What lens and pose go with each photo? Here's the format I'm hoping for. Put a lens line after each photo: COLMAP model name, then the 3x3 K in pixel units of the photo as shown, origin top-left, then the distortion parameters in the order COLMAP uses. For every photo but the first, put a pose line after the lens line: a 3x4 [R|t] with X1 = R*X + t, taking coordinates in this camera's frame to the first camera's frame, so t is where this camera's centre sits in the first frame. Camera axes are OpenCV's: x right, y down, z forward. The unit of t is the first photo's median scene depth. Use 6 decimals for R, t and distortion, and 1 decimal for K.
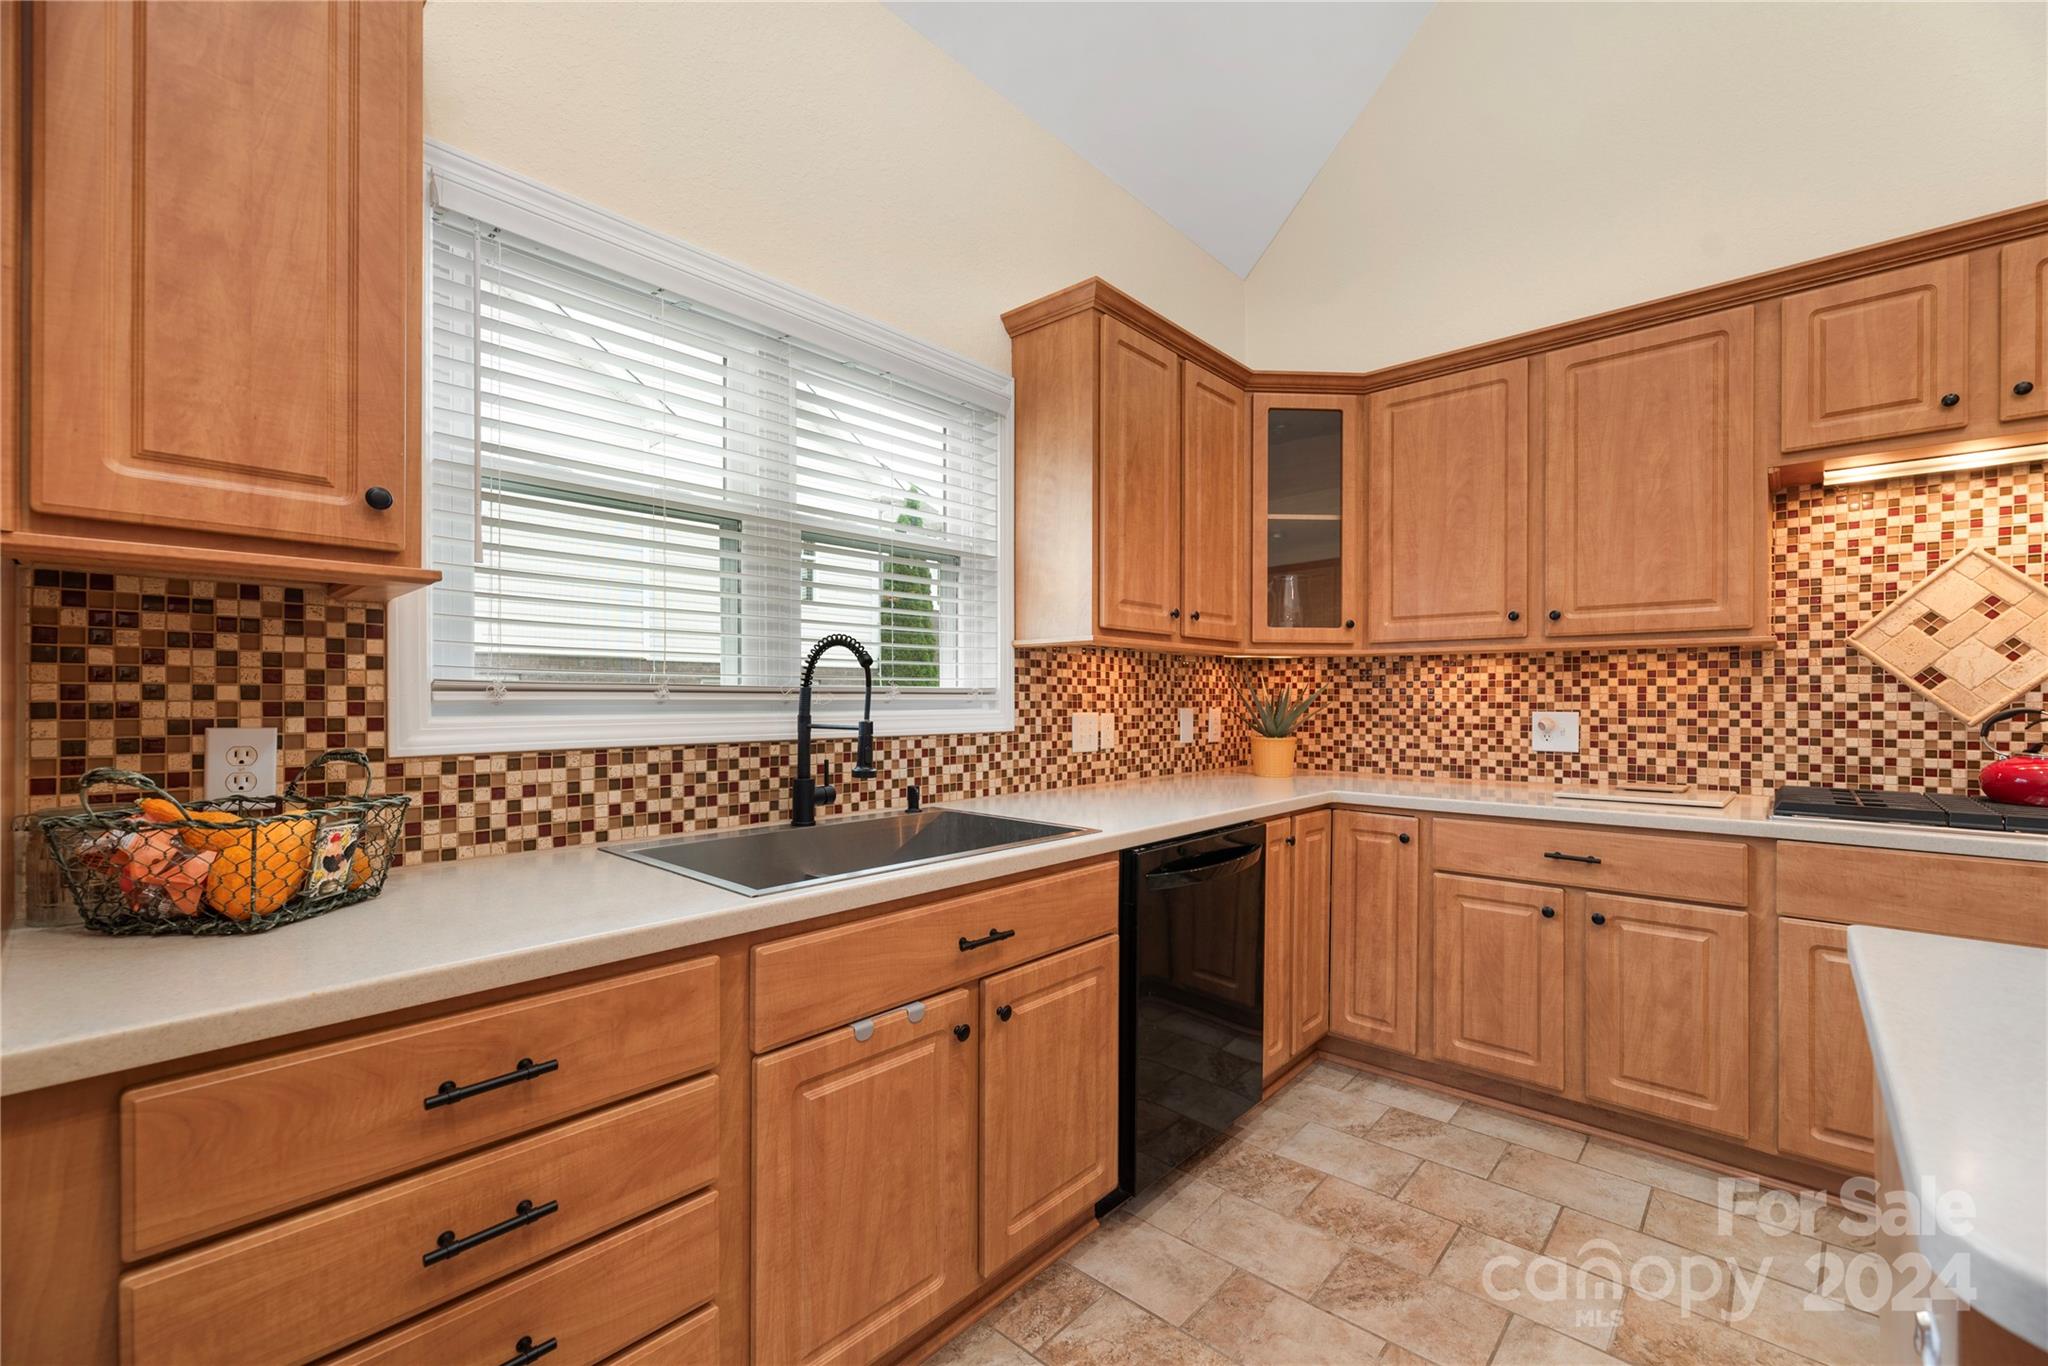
lens RADIAL K [[842.5, 0, 1029.4], [0, 842.5, 700.0], [0, 0, 1]] dist [0.000641, -0.000166]
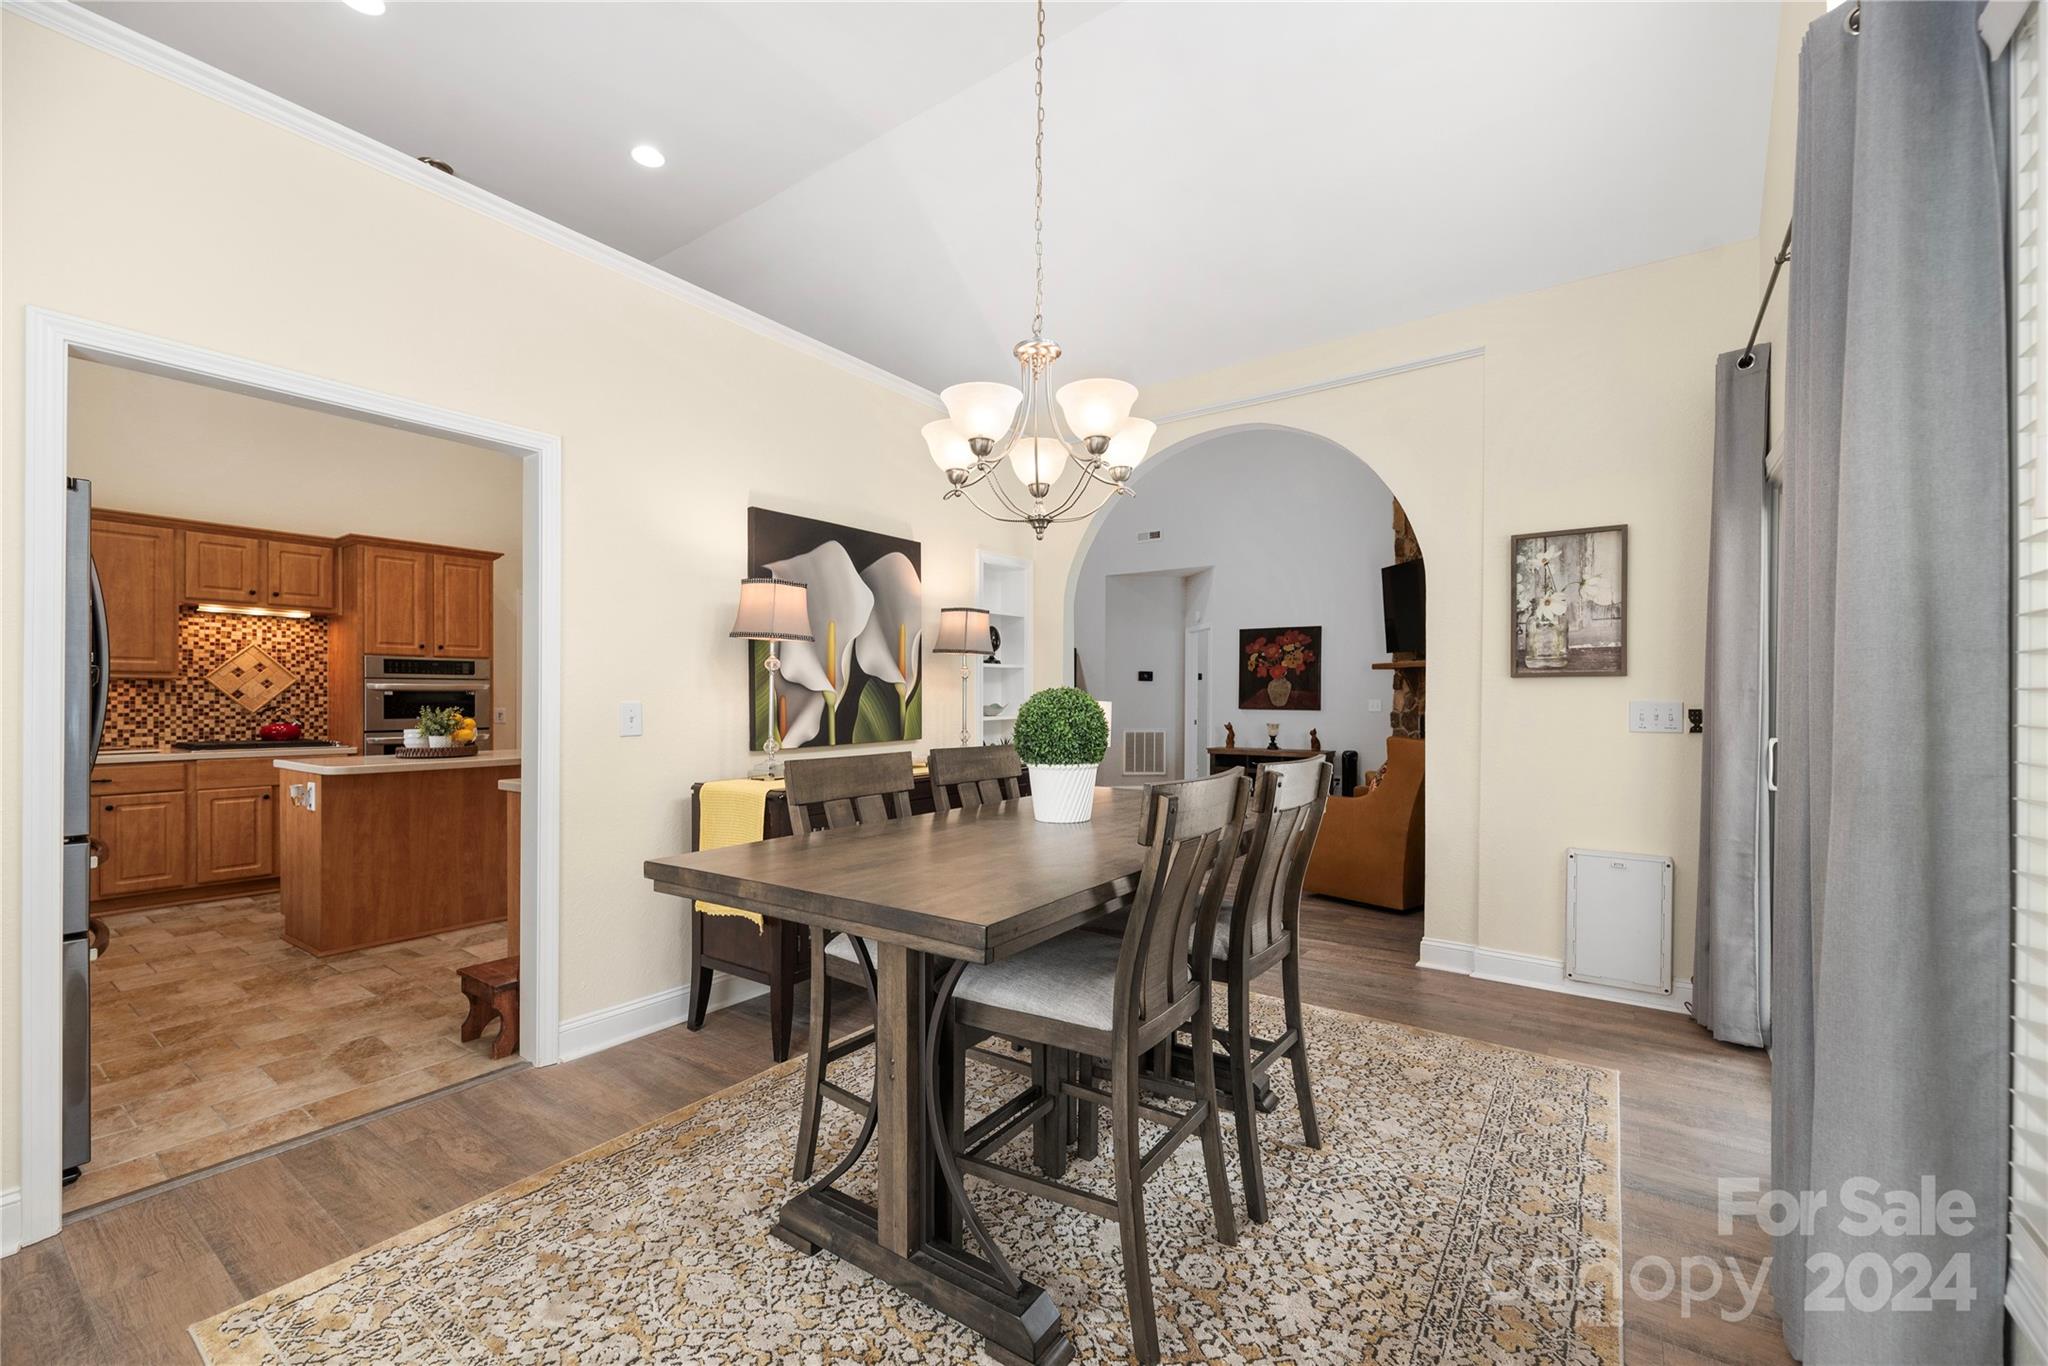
lens RADIAL K [[829.1, 0, 1032.5], [0, 829.1, 699.6], [0, 0, 1]] dist [0.001311, 0.000001]
pose [[-0.120073, -0.002795, 0.992761, -1.489139], [-0.002965, 0.999993, 0.002457, -0.021687], [-0.992761, -0.002649, -0.120080, -0.935292]]
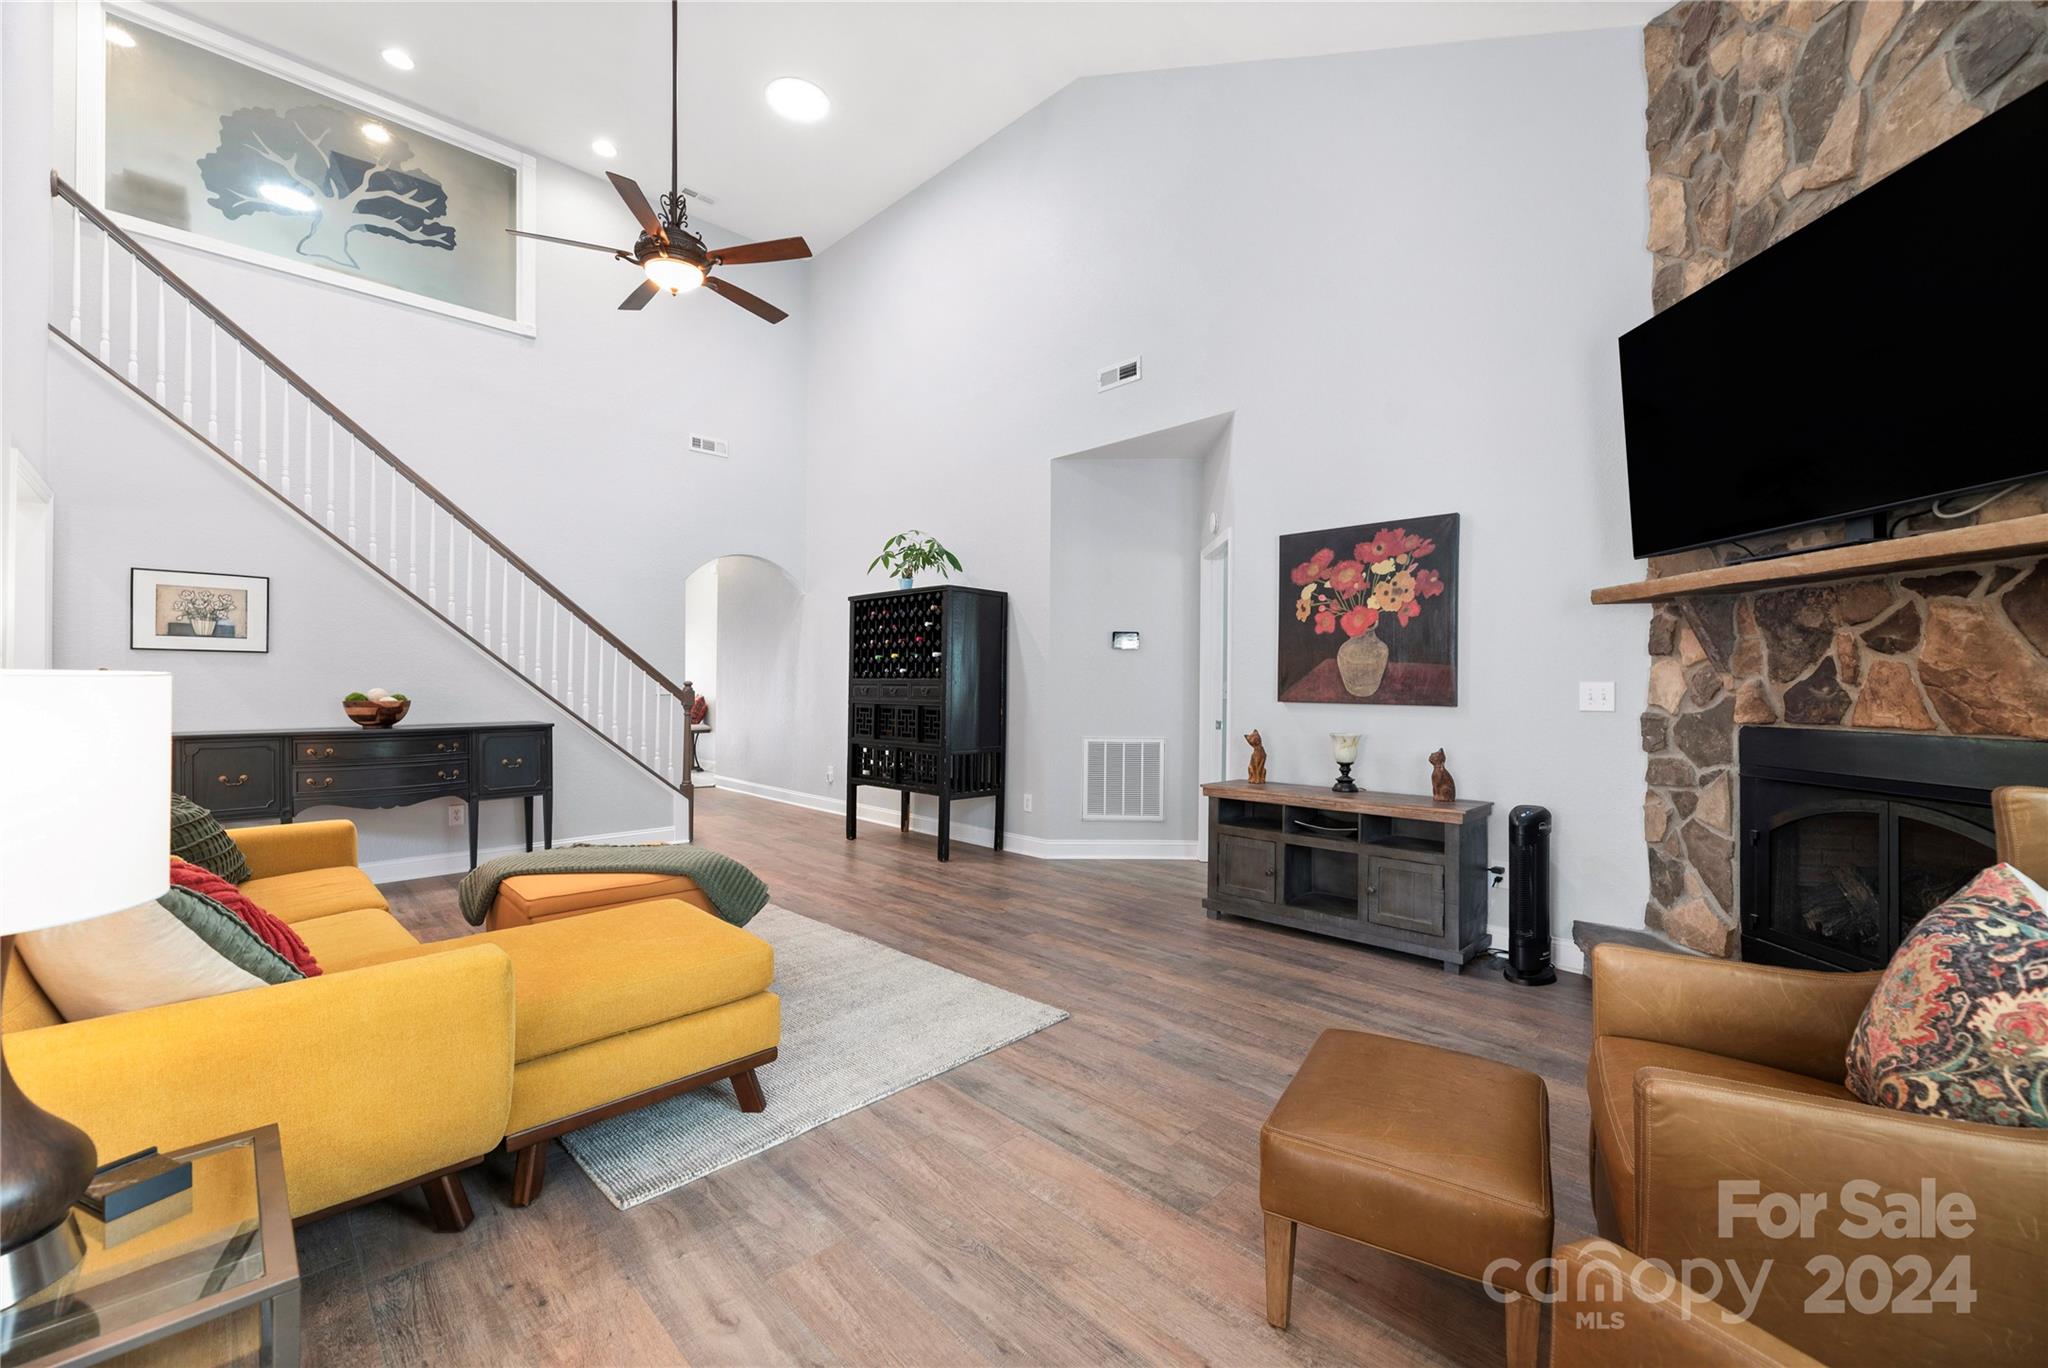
lens RADIAL K [[832.0, 0, 1036.8], [0, 832.0, 683.4], [0, 0, 1]] dist [-0.000714, -0.000347]
pose [[0.051113, 0.002593, 0.998690, 0.284784], [-0.004482, 0.999987, -0.002367, -0.006867], [-0.998683, -0.004355, 0.051124, -1.876050]]
